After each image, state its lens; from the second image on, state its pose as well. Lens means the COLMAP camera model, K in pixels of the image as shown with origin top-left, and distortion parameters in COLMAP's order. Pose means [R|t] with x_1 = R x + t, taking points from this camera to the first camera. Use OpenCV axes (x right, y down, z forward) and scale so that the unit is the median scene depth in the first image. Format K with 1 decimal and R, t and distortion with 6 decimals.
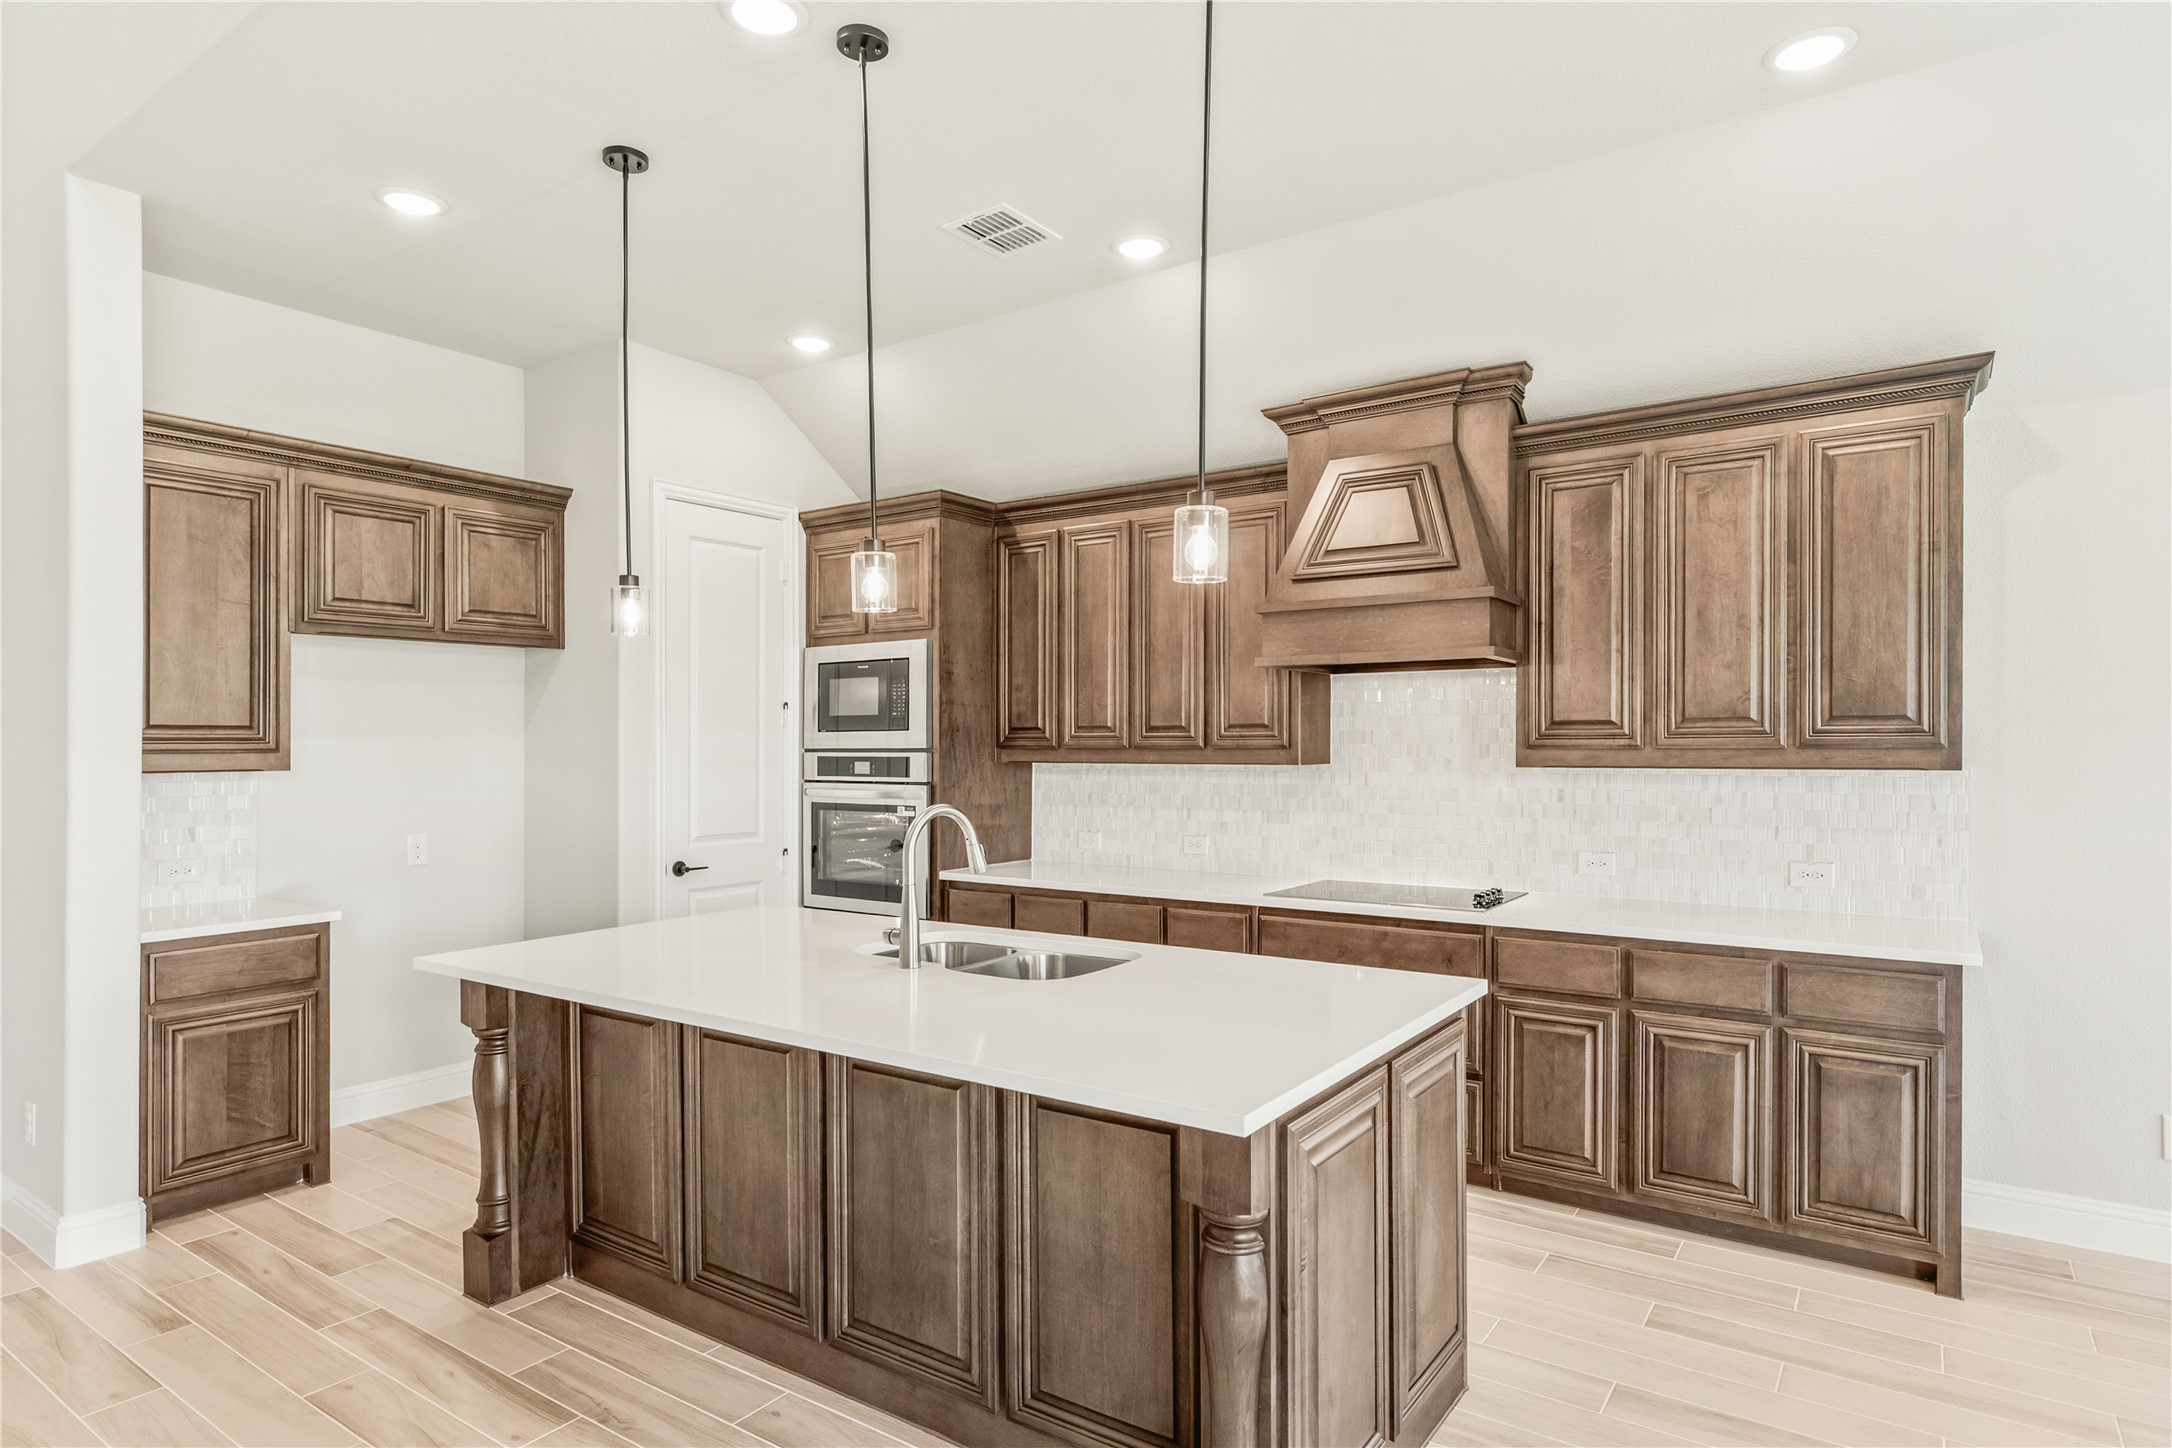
lens RADIAL K [[1189.4, 0, 1087.9], [0, 1189.4, 758.9], [0, 0, 1]] dist [-0.000112, 0.000396]
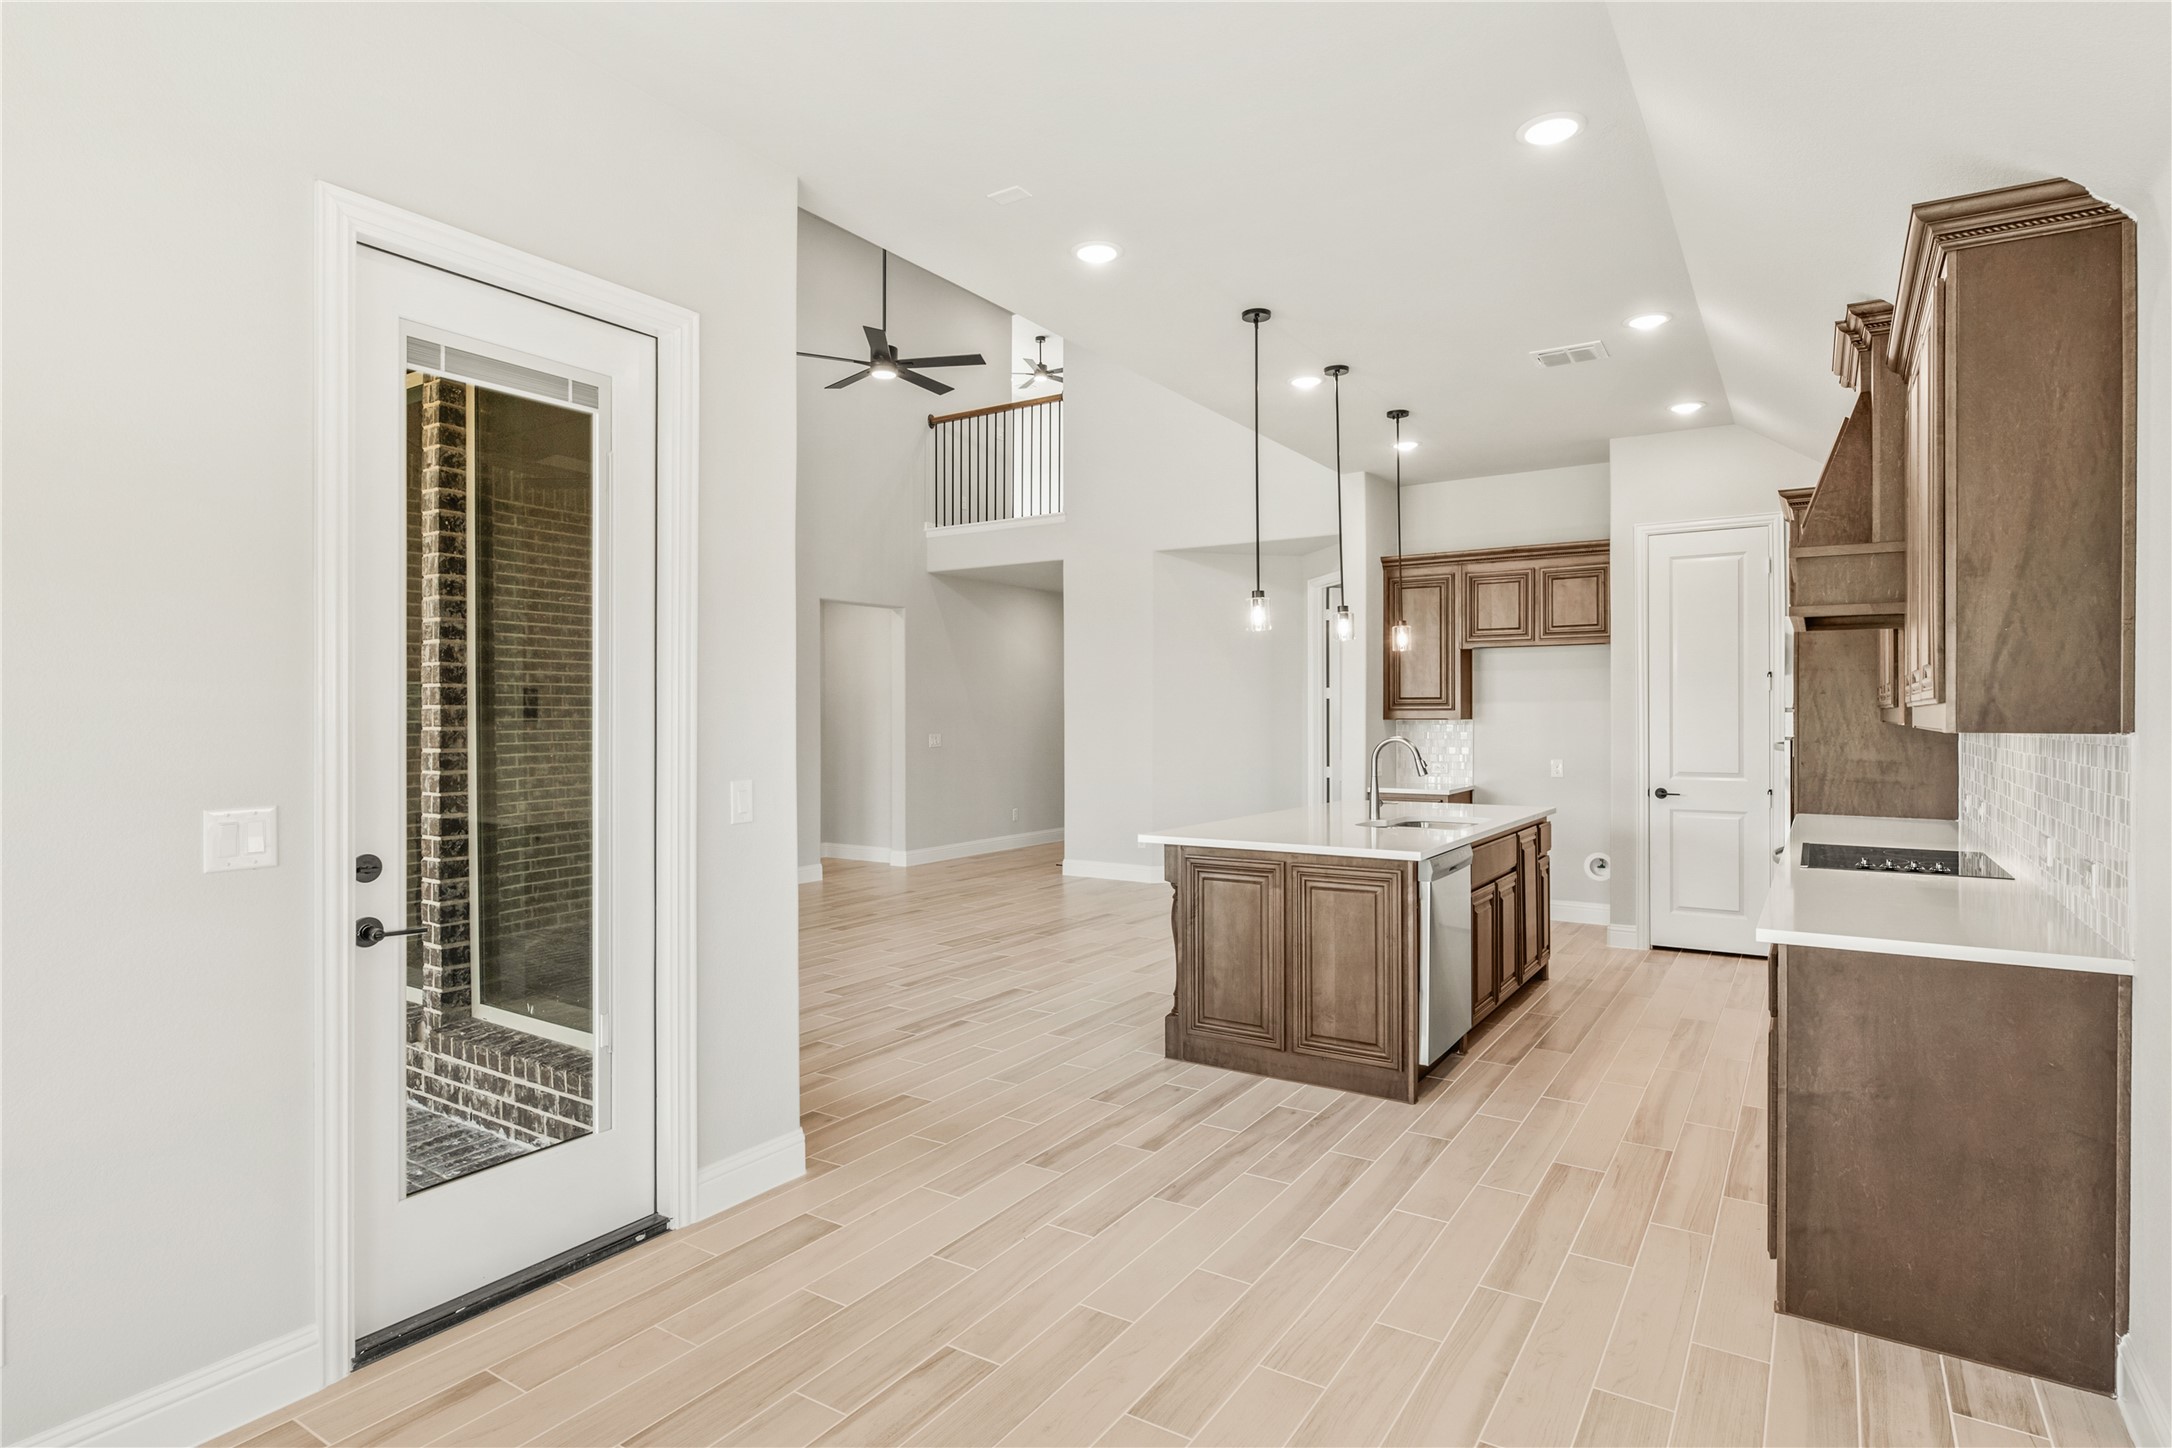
lens RADIAL K [[1132.1, 0, 1086.0], [0, 1132.1, 724.0], [0, 0, 1]] dist [0.000374, 0.000116]
pose [[0.025643, 0.012173, -0.999597, 1.065018], [-0.011498, 0.999863, 0.011882, 0.001854], [0.999605, 0.011189, 0.025779, 0.300728]]
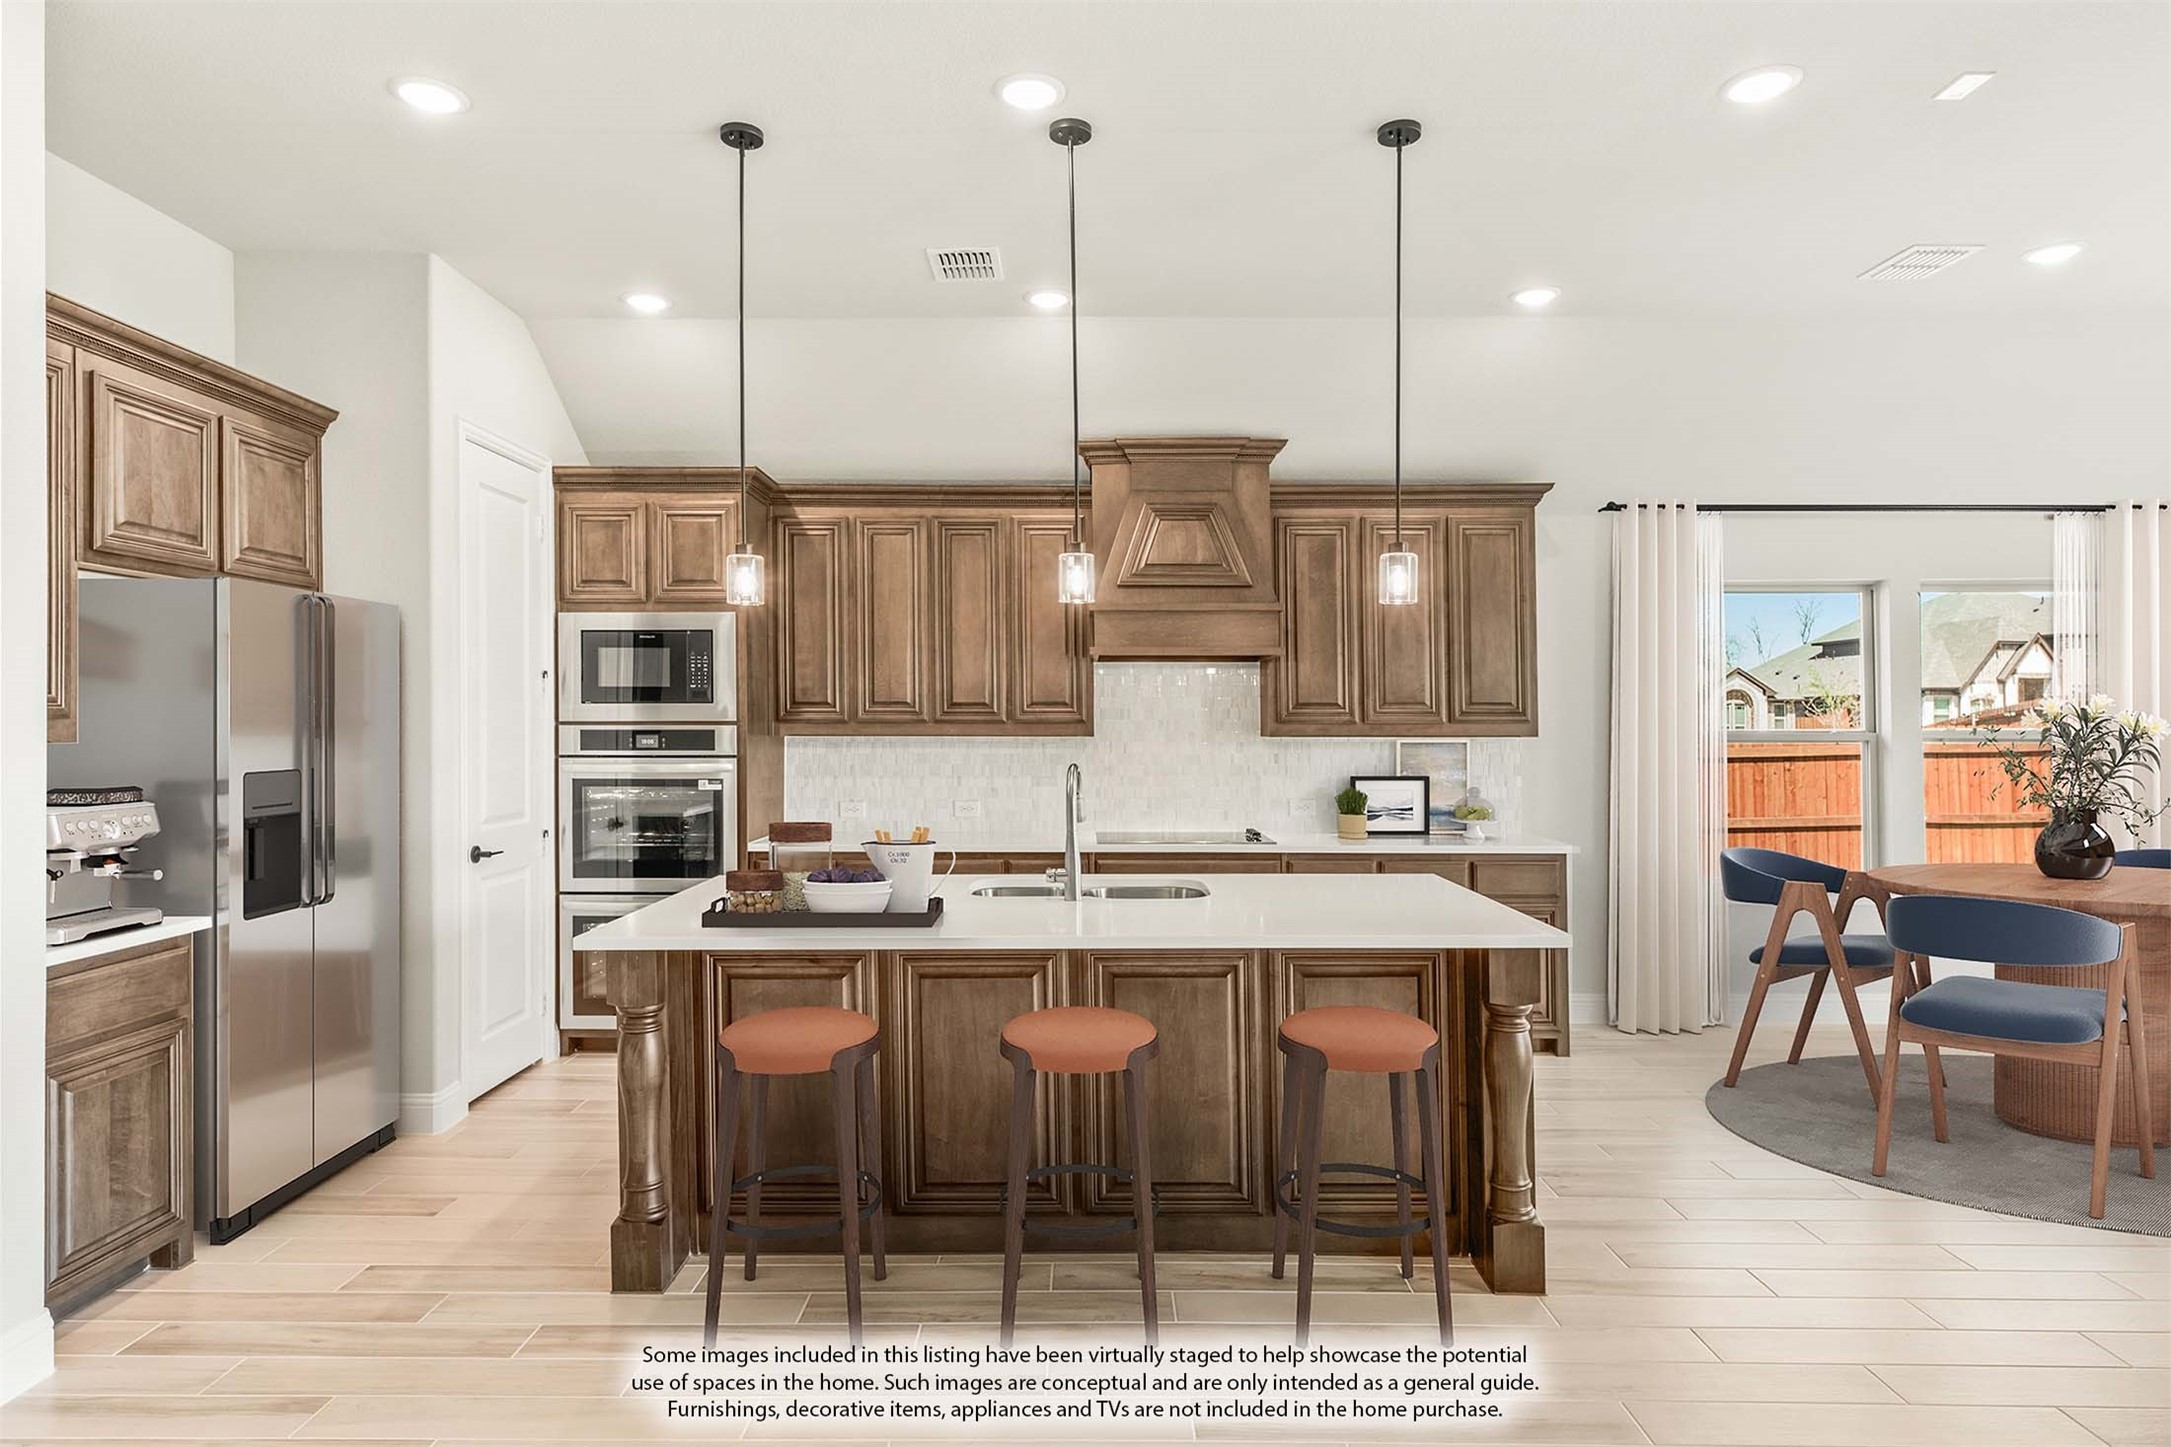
lens RADIAL K [[1203.1, 0, 1085.5], [0, 1203.1, 723.5], [0, 0, 1]] dist [-0.001389, -0.000735]
pose [[0.823479, 0.005266, 0.567323, -0.517324], [0.003224, 0.999897, -0.013960, 0.009010], [-0.567338, 0.013324, 0.823377, -0.002553]]
